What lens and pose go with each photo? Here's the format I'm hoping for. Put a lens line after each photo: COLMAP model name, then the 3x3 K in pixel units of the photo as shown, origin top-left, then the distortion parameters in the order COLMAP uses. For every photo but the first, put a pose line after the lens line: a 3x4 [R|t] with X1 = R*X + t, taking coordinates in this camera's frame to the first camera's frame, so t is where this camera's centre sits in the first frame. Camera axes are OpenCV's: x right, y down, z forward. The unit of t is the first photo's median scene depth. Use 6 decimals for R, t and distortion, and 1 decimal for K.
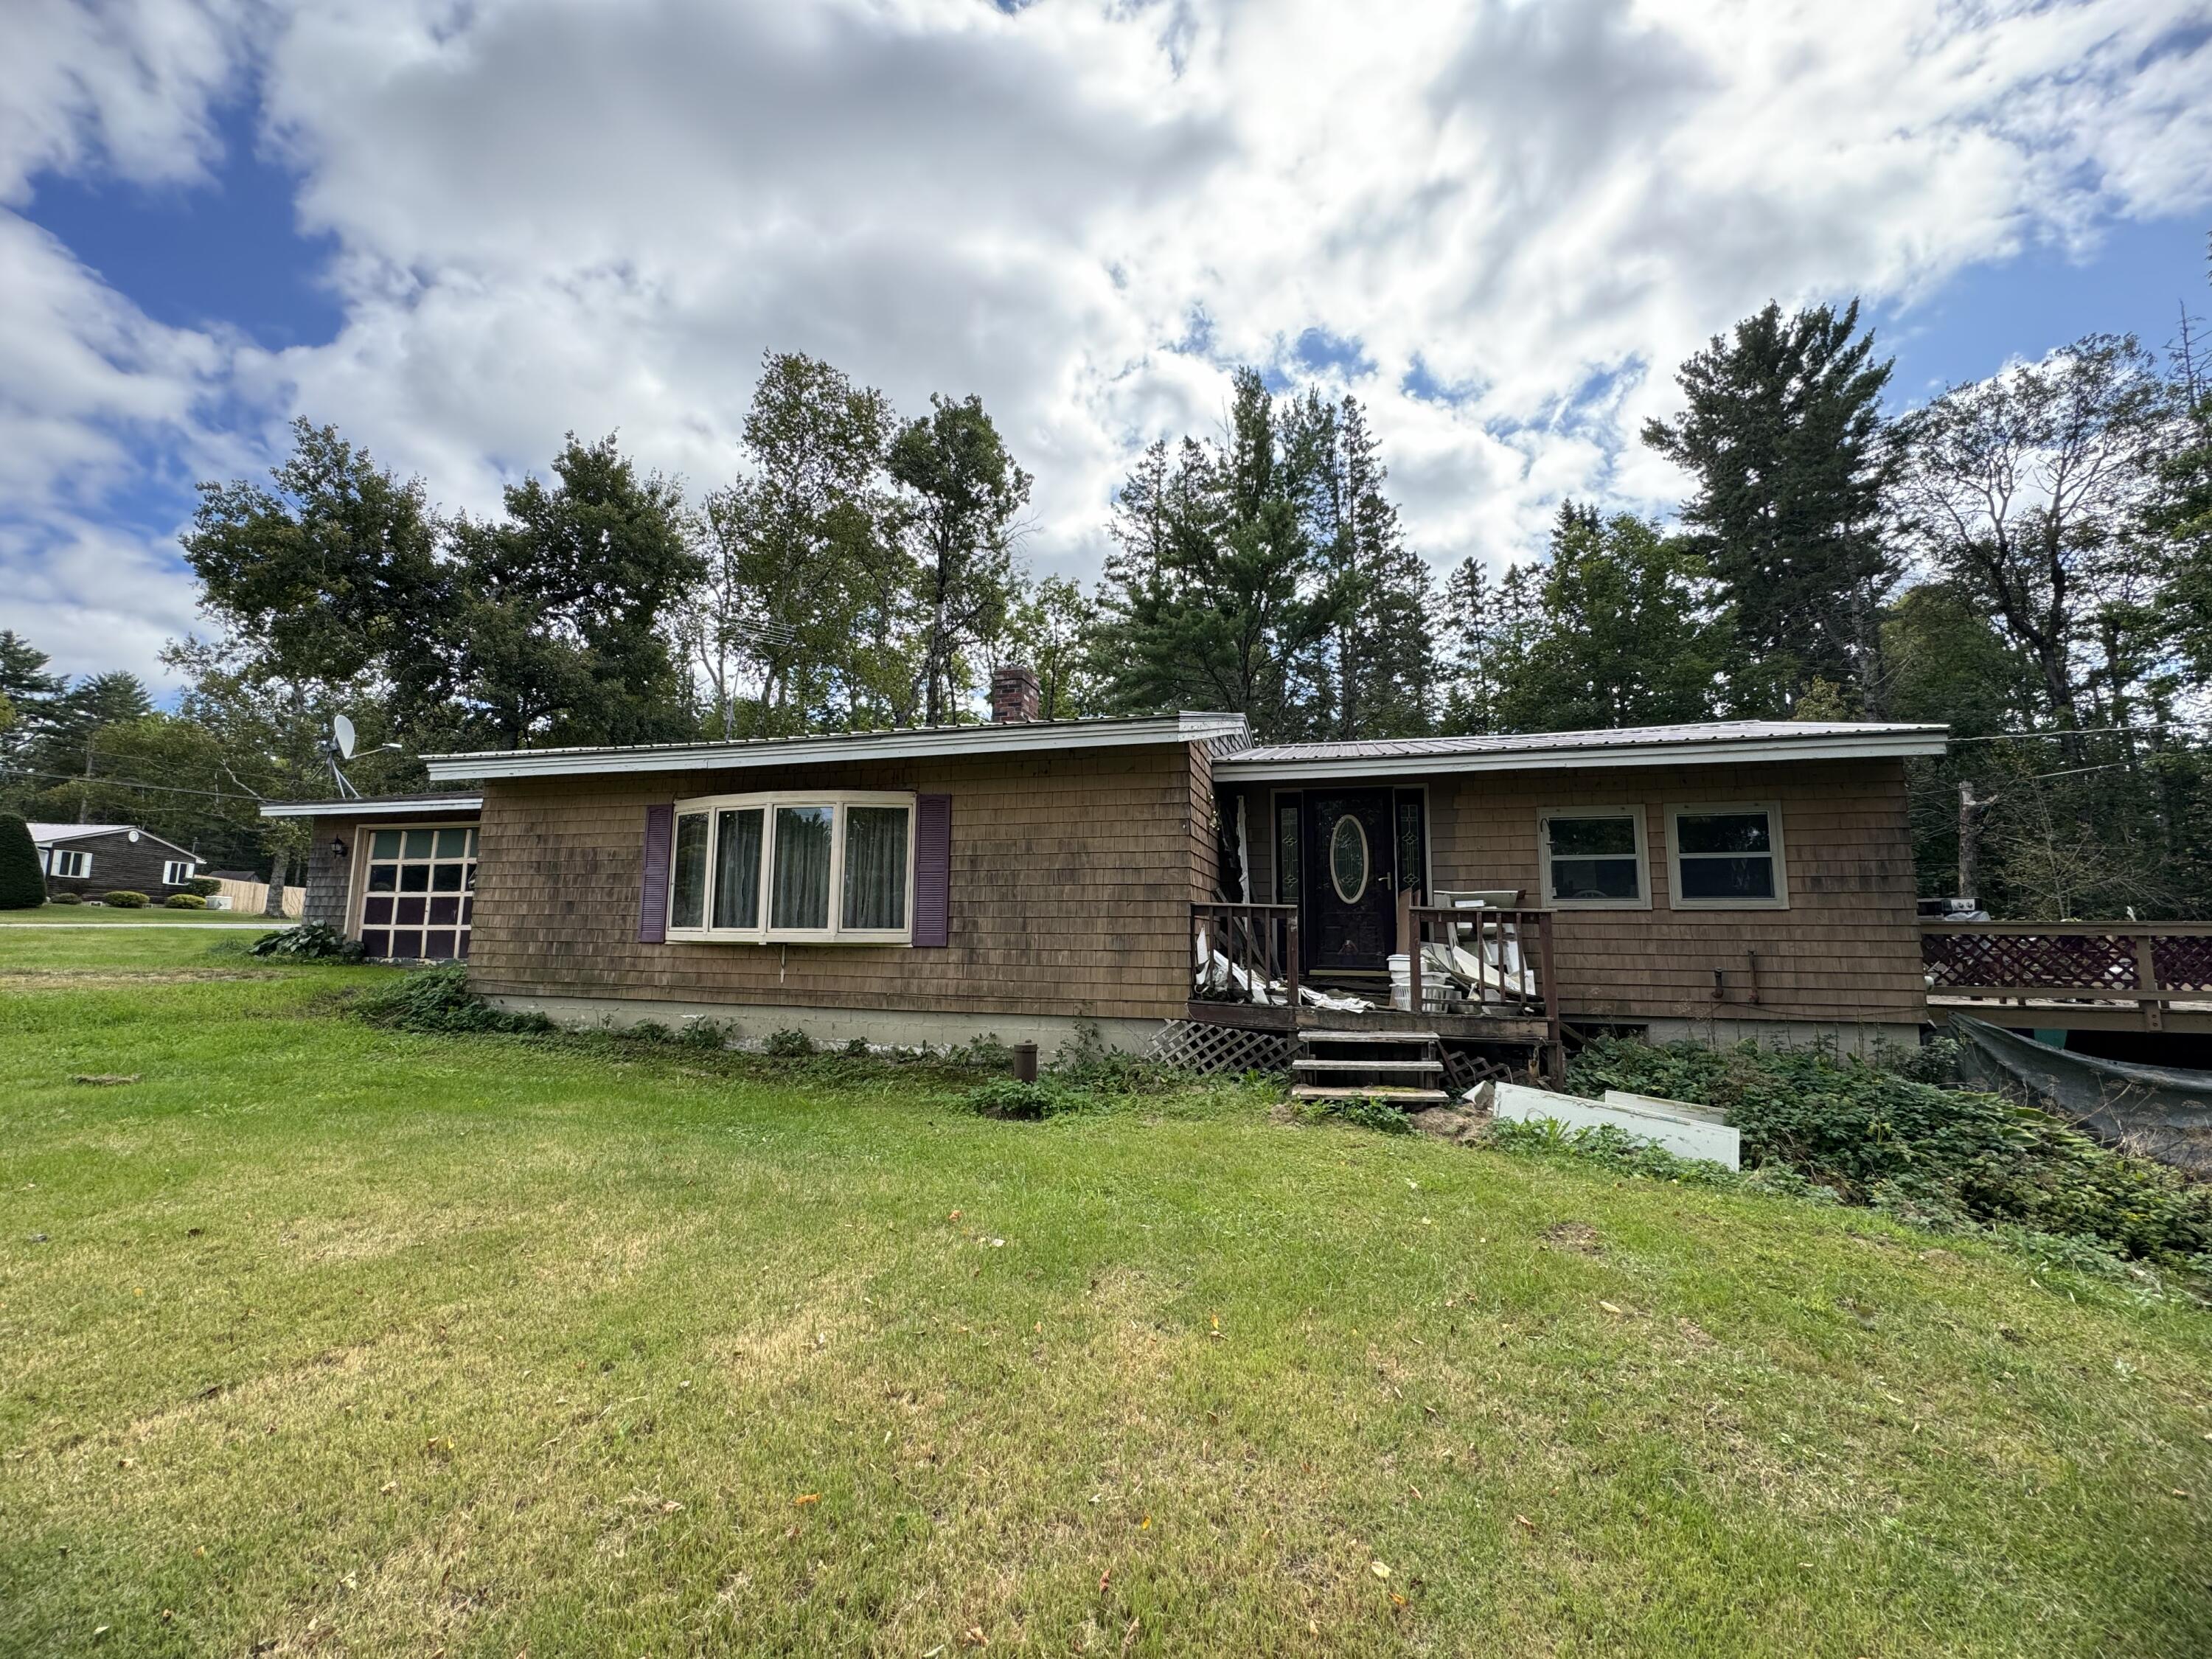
lens RADIAL K [[878.3, 0, 1106.0], [0, 878.3, 829.5], [0, 0, 1]] dist [-0.000785, -0.000029]
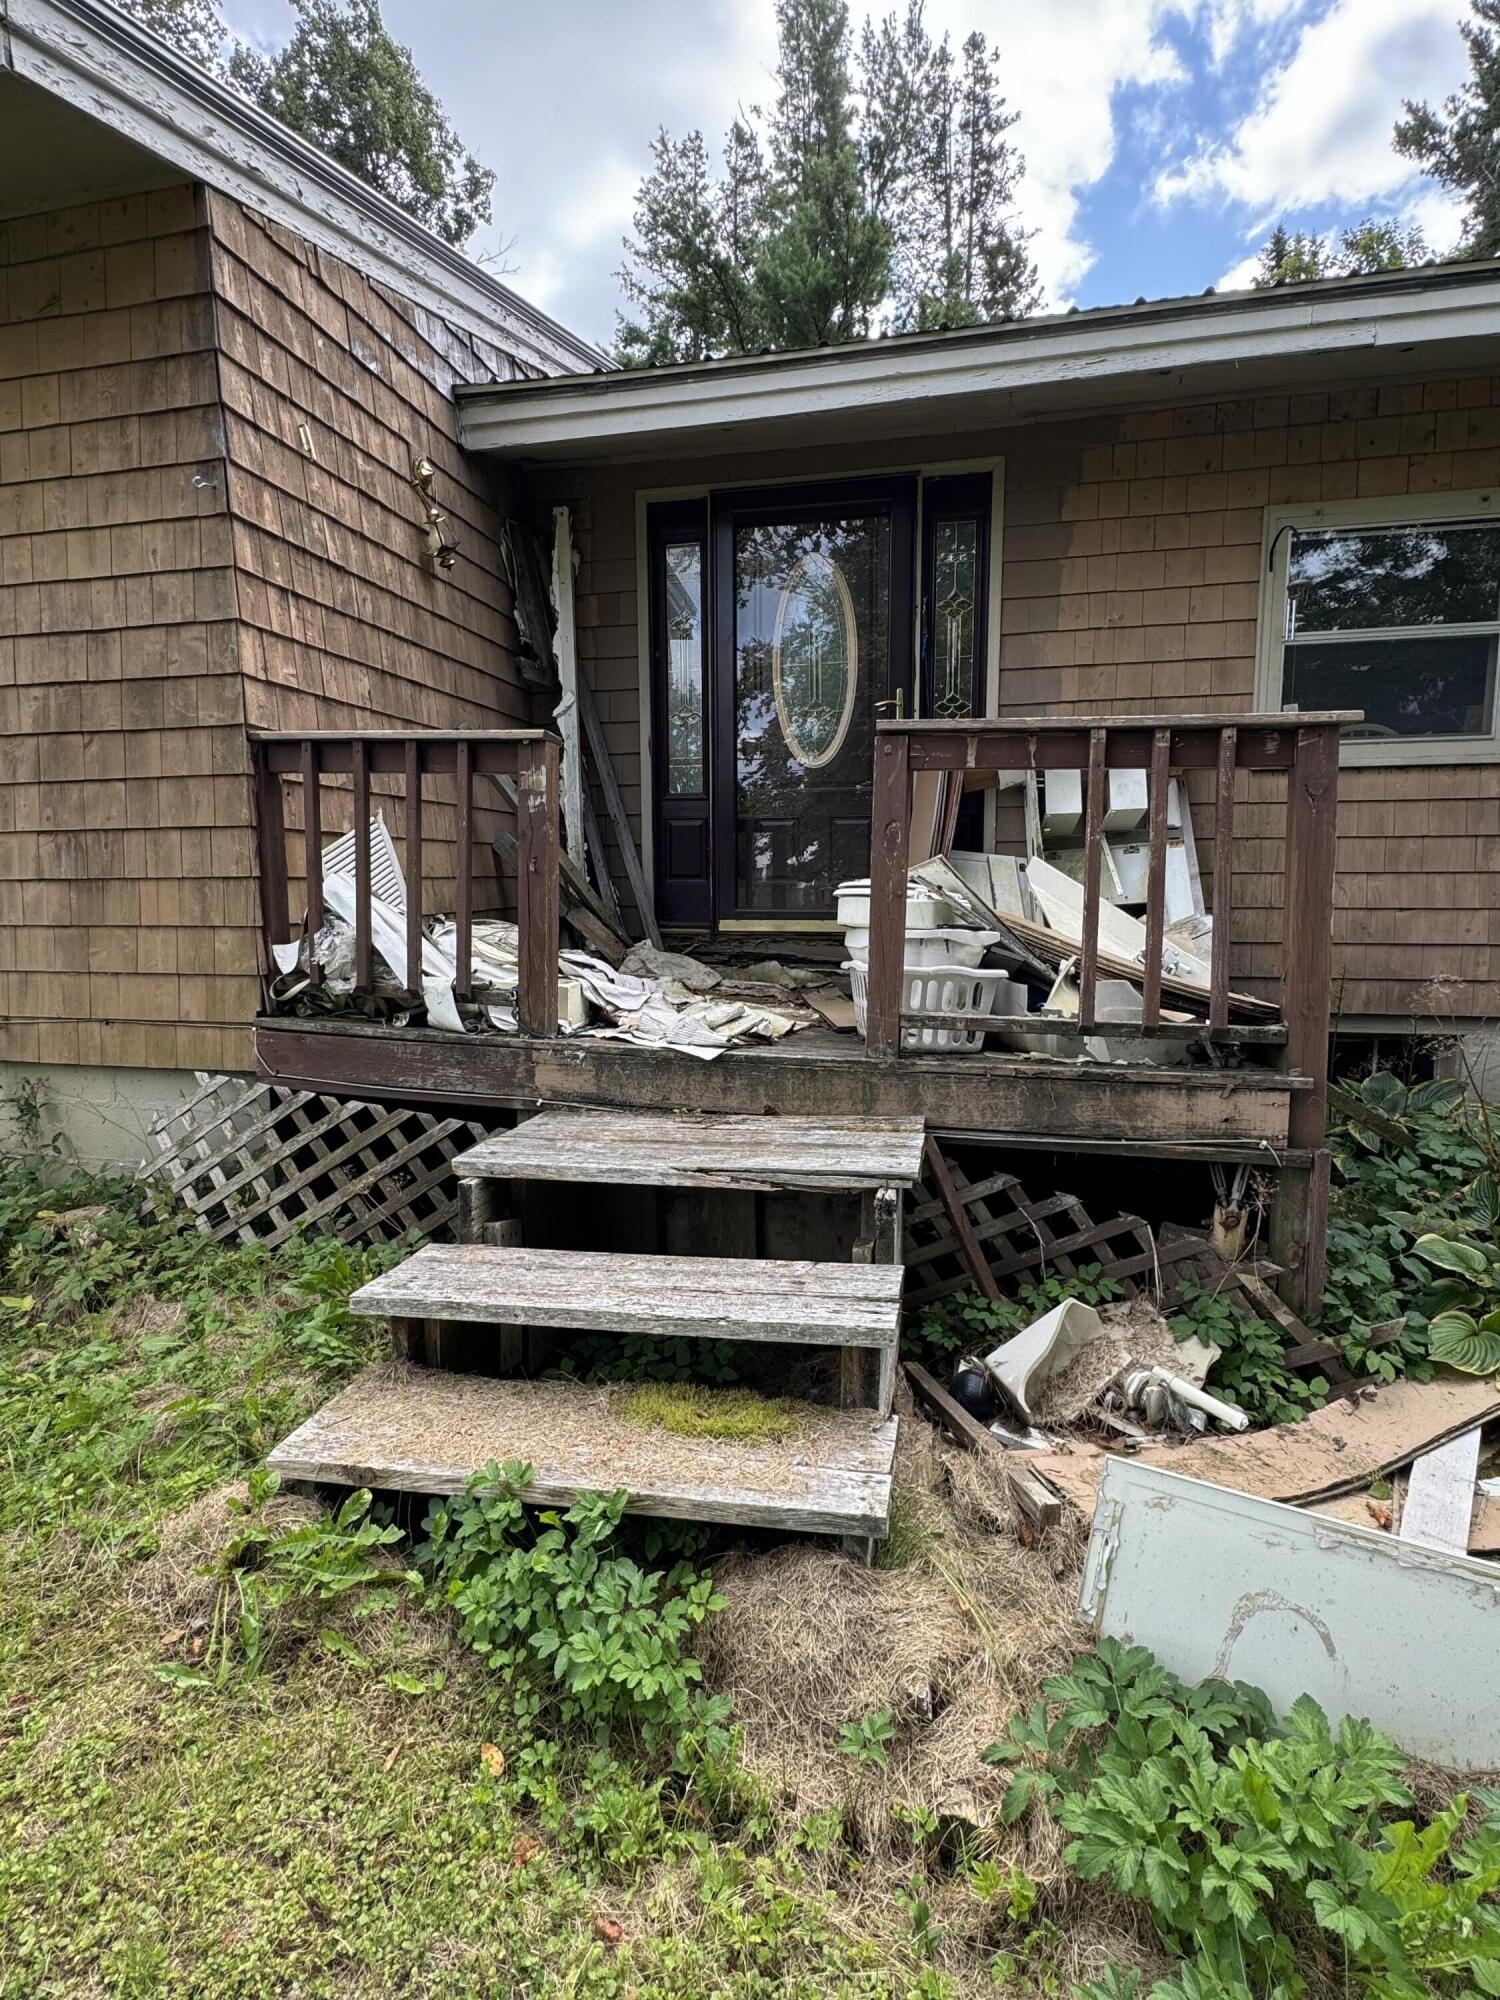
lens RADIAL K [[971.5, 0, 750.0], [0, 971.5, 1000.0], [0, 0, 1]] dist [-0.022266, 0.012916]
pose [[0.998670, -0.020602, 0.047256, 0.263677], [0.008330, 0.969119, 0.246452, 0.092167], [-0.050874, -0.245730, 0.968002, 0.606386]]
